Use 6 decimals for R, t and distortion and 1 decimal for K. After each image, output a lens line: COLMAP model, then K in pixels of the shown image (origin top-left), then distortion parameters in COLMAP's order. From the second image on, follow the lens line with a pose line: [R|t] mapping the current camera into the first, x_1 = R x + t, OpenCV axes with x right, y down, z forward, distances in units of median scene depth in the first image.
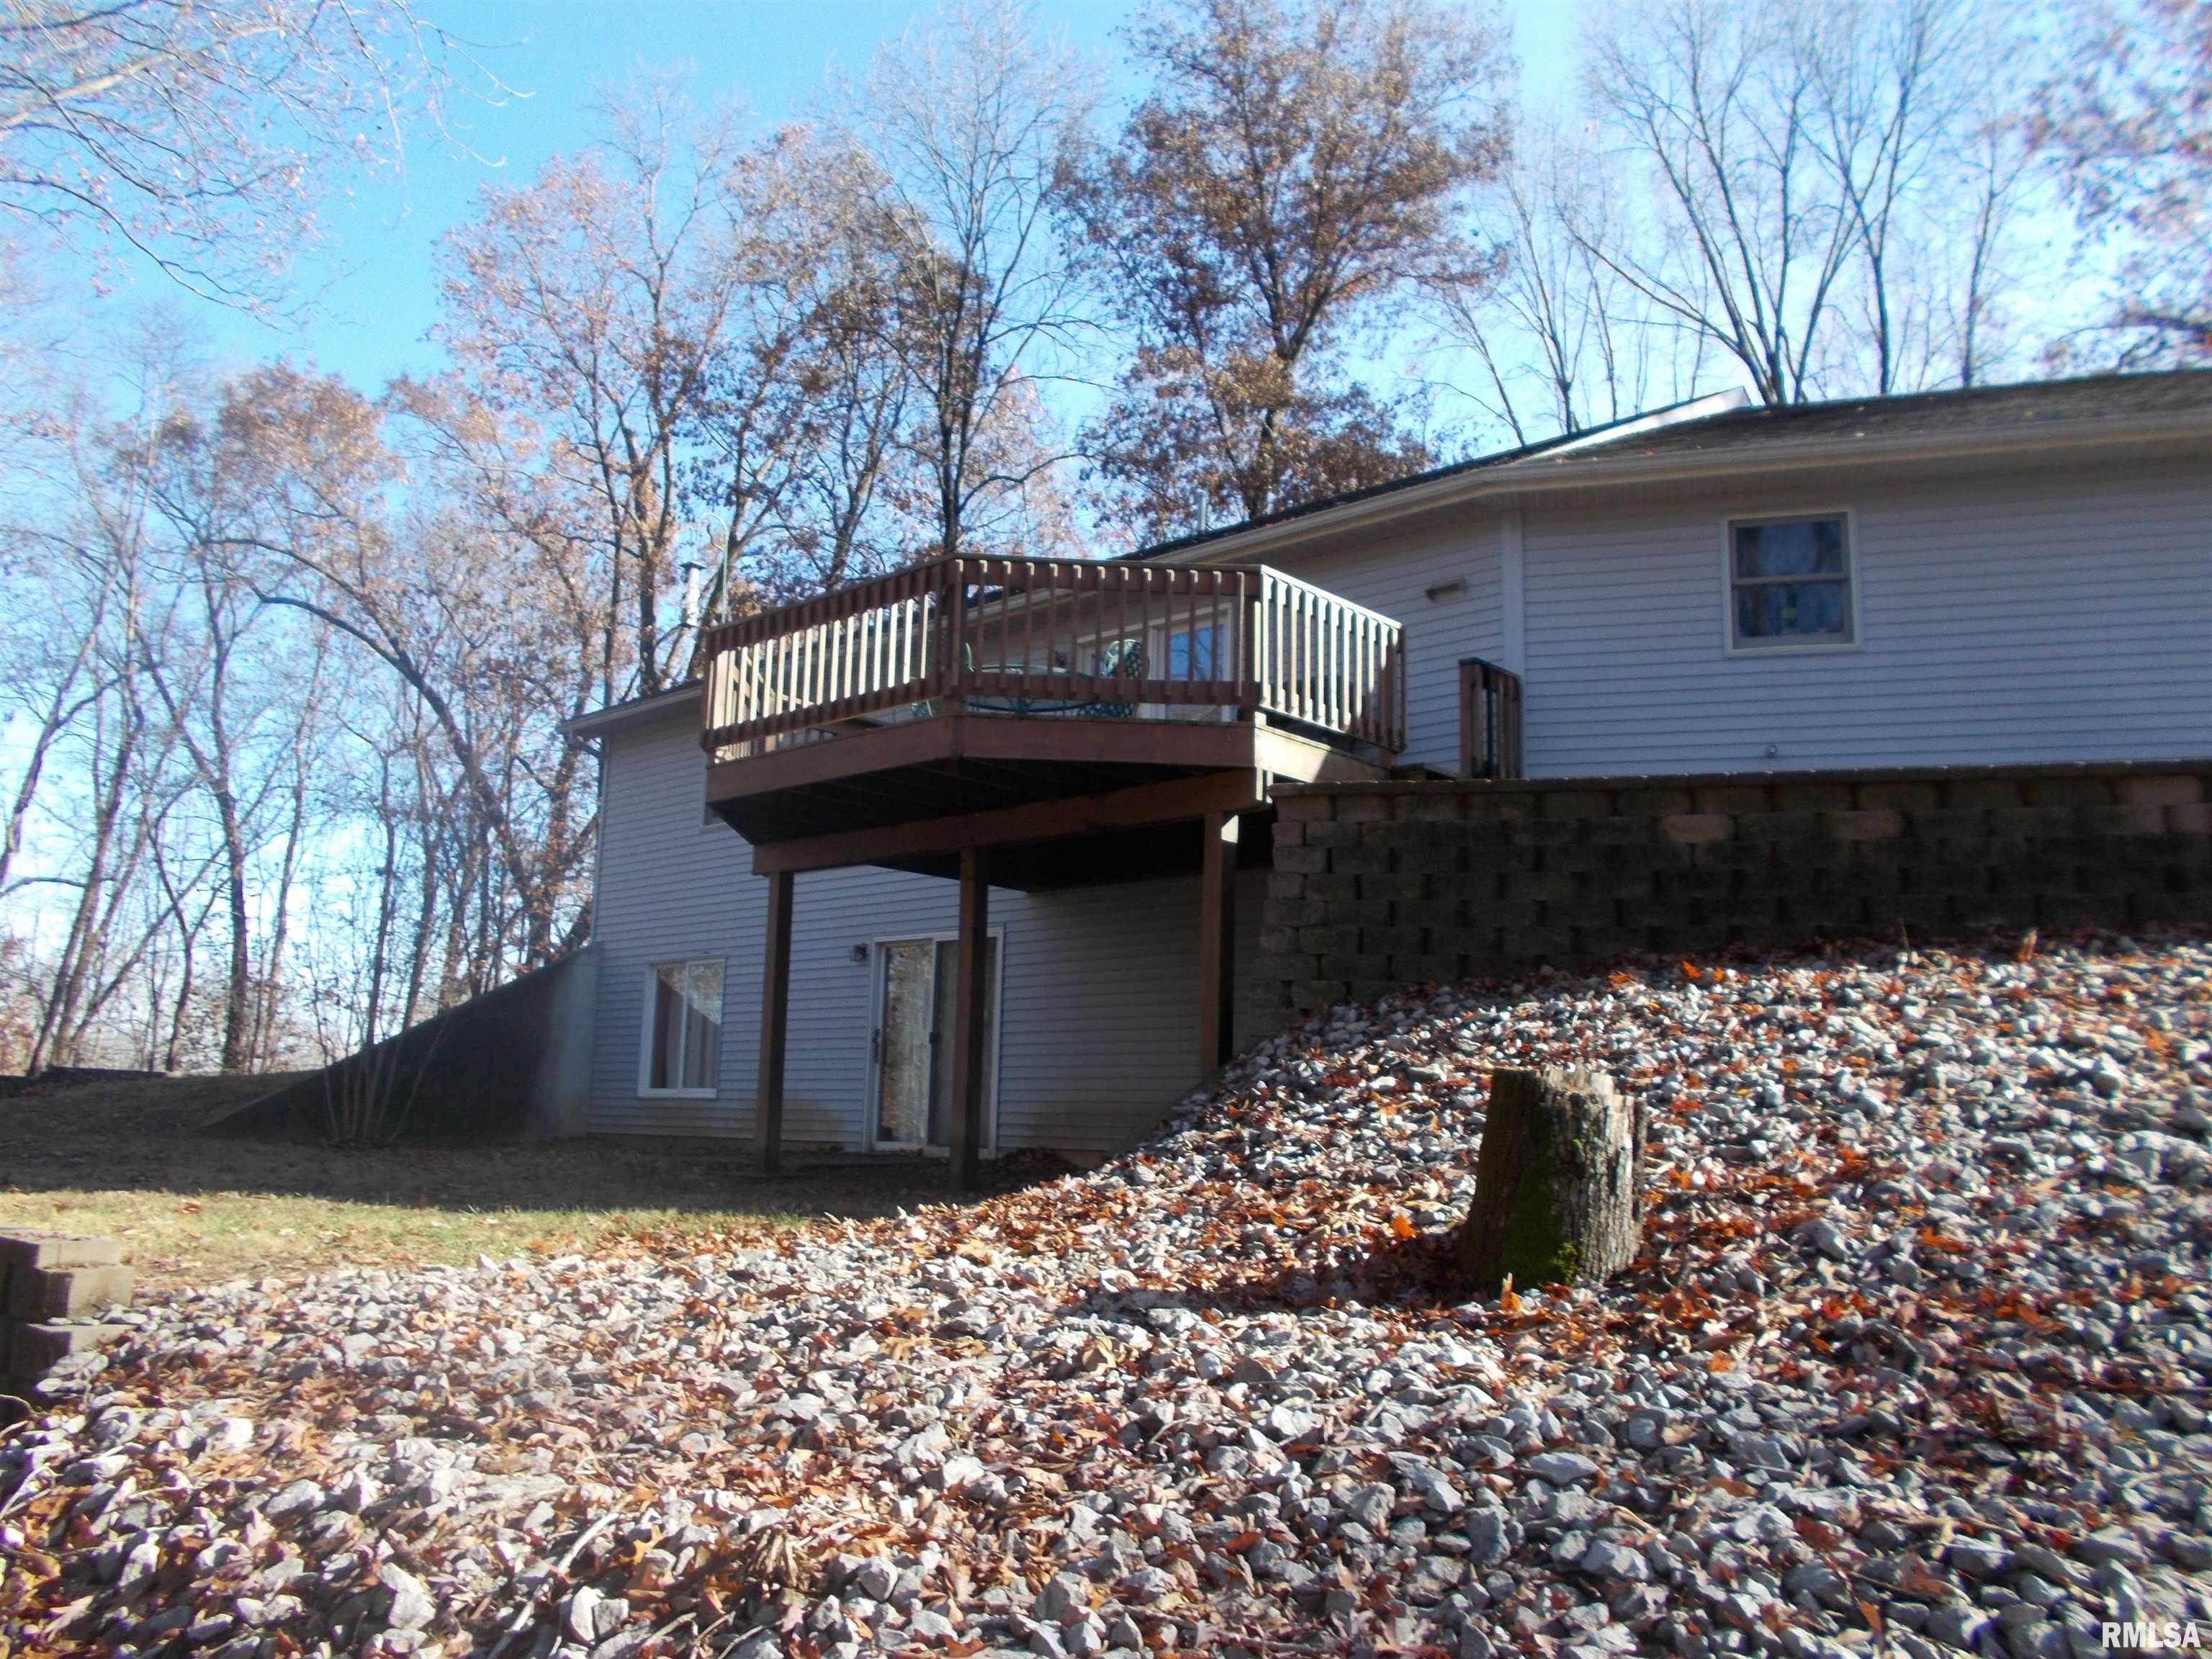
lens RADIAL K [[1666.3, 0, 1106.0], [0, 1666.3, 829.5], [0, 0, 1]] dist [-0.002421, -0.011916]
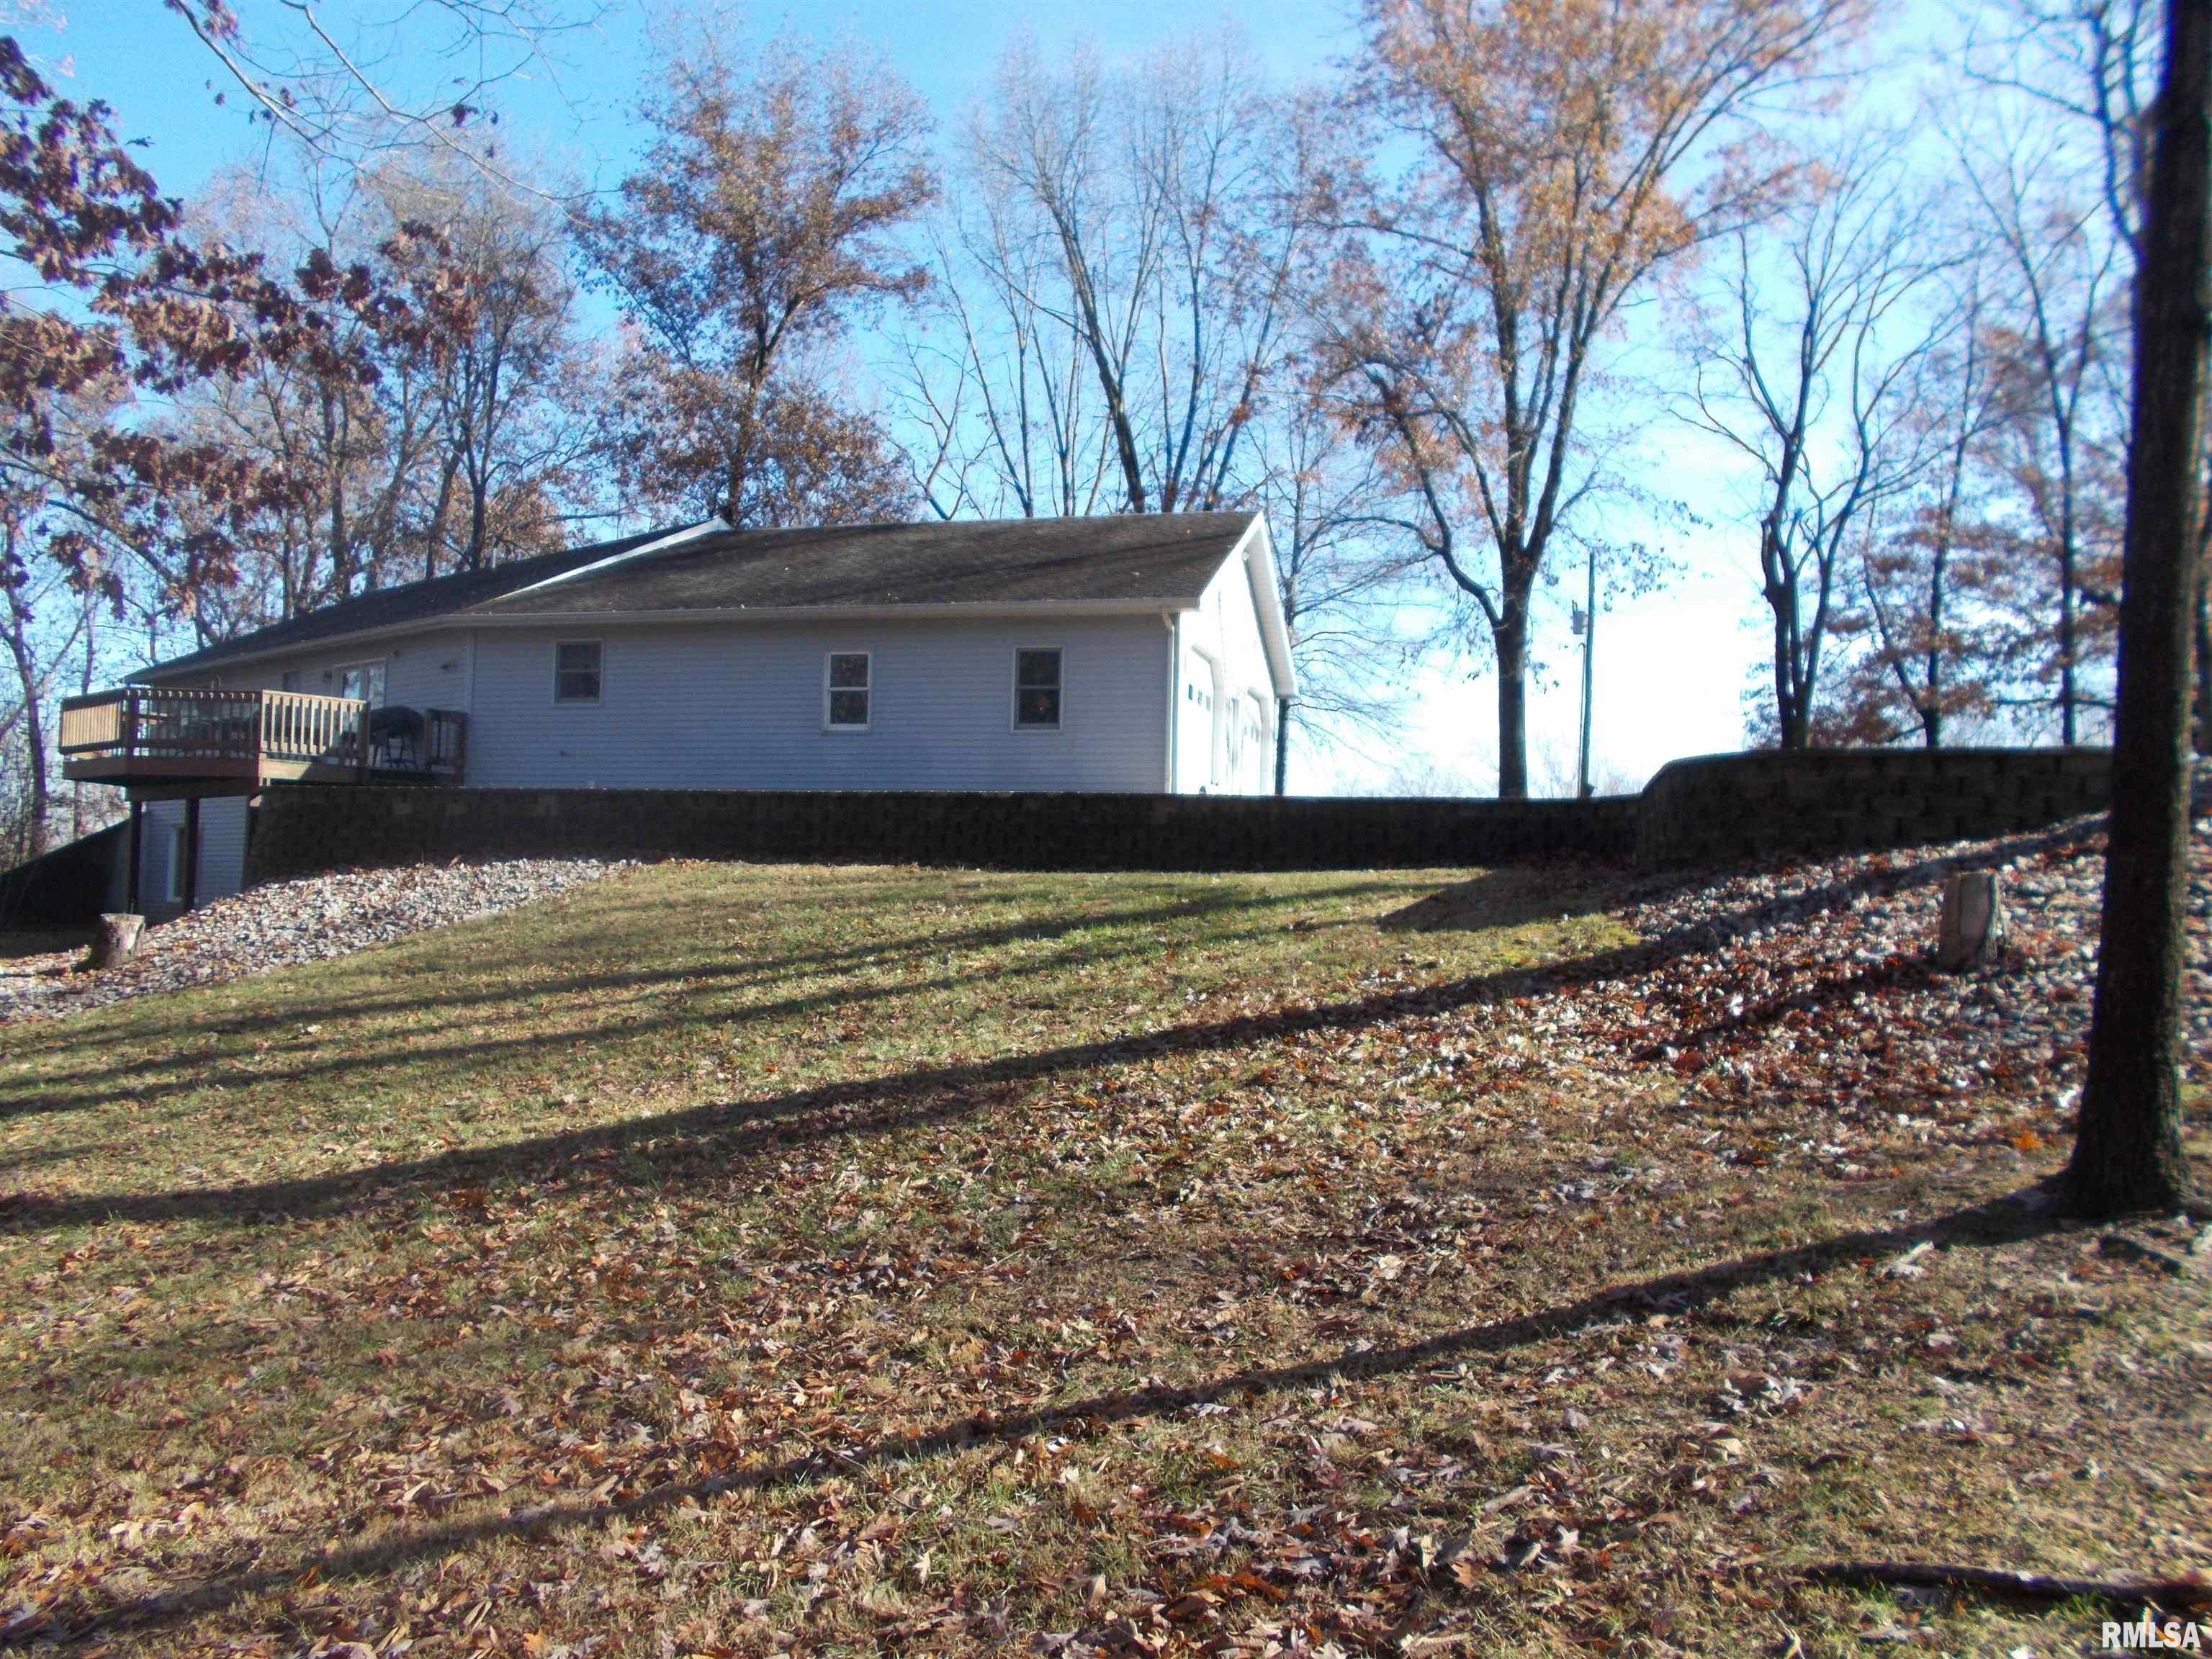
lens RADIAL K [[1666.3, 0, 1106.0], [0, 1666.3, 829.5], [0, 0, 1]] dist [-0.002421, -0.011916]
pose [[0.999081, -0.008017, 0.042108, 1.016430], [0.002634, 0.991982, 0.126354, -0.219599], [-0.042784, -0.126127, 0.991091, -1.224605]]
